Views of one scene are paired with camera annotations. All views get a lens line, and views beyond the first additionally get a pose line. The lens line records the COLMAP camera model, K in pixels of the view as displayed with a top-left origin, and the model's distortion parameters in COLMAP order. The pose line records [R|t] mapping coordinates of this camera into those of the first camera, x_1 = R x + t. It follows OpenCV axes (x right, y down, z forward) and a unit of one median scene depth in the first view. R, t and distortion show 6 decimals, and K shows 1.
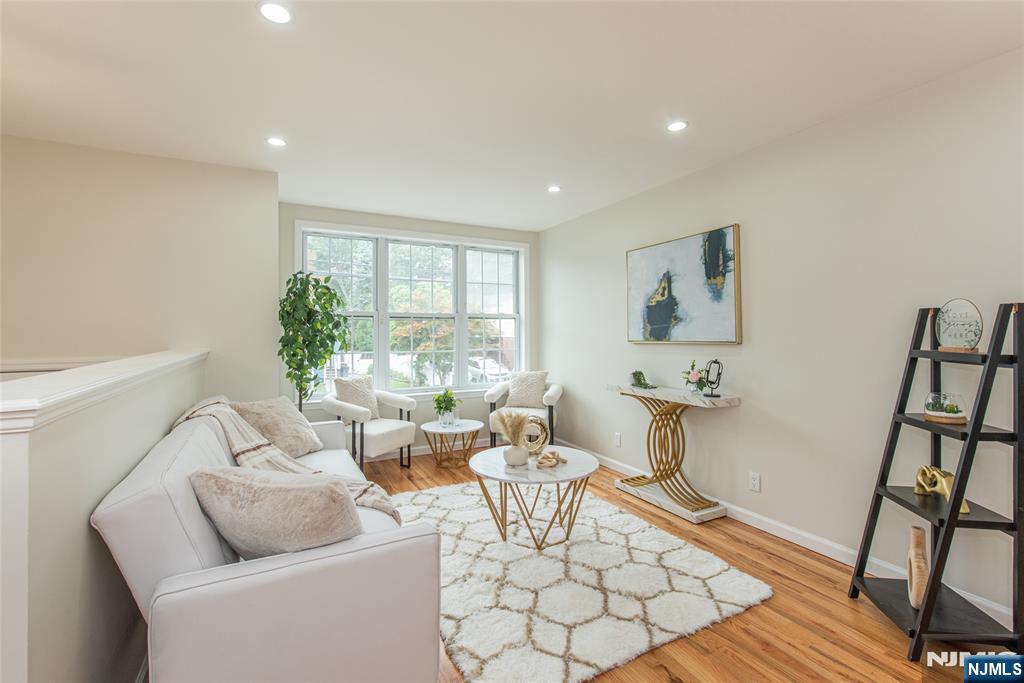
lens RADIAL K [[453.6, 0, 512.0], [0, 453.6, 341.5], [0, 0, 1]] dist [-0.000474, -0.000056]
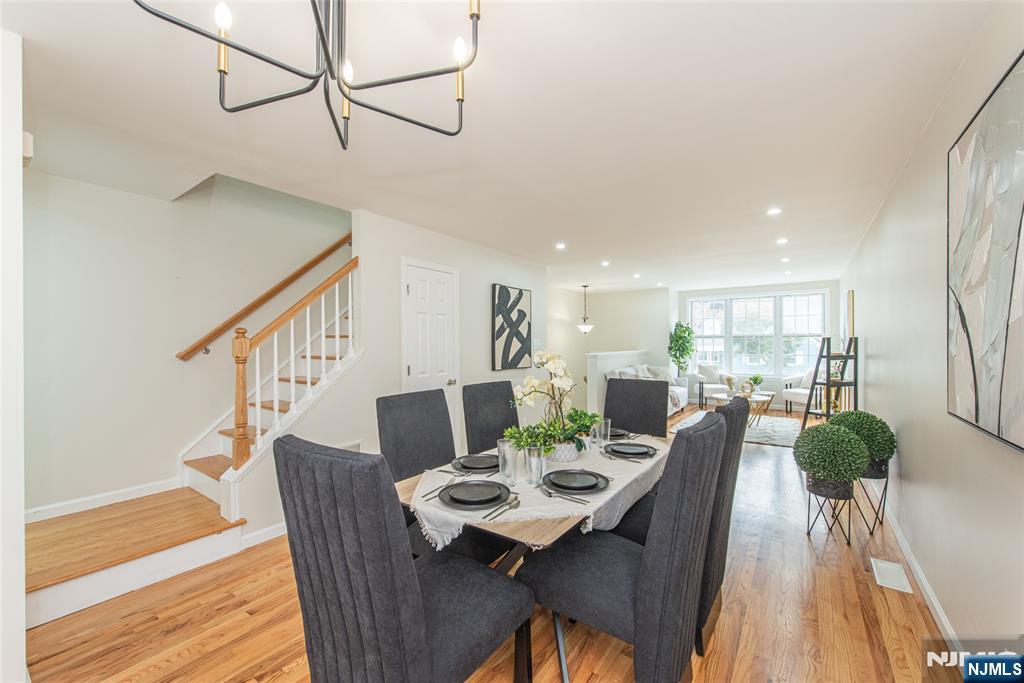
lens RADIAL K [[407.8, 0, 512.0], [0, 407.8, 341.5], [0, 0, 1]] dist [-0.000229, -0.000034]
pose [[0.450053, 0.000256, -0.893002, 1.369046], [-0.017517, 0.999810, -0.008541, 0.001486], [0.892830, 0.019487, 0.449972, -1.045643]]
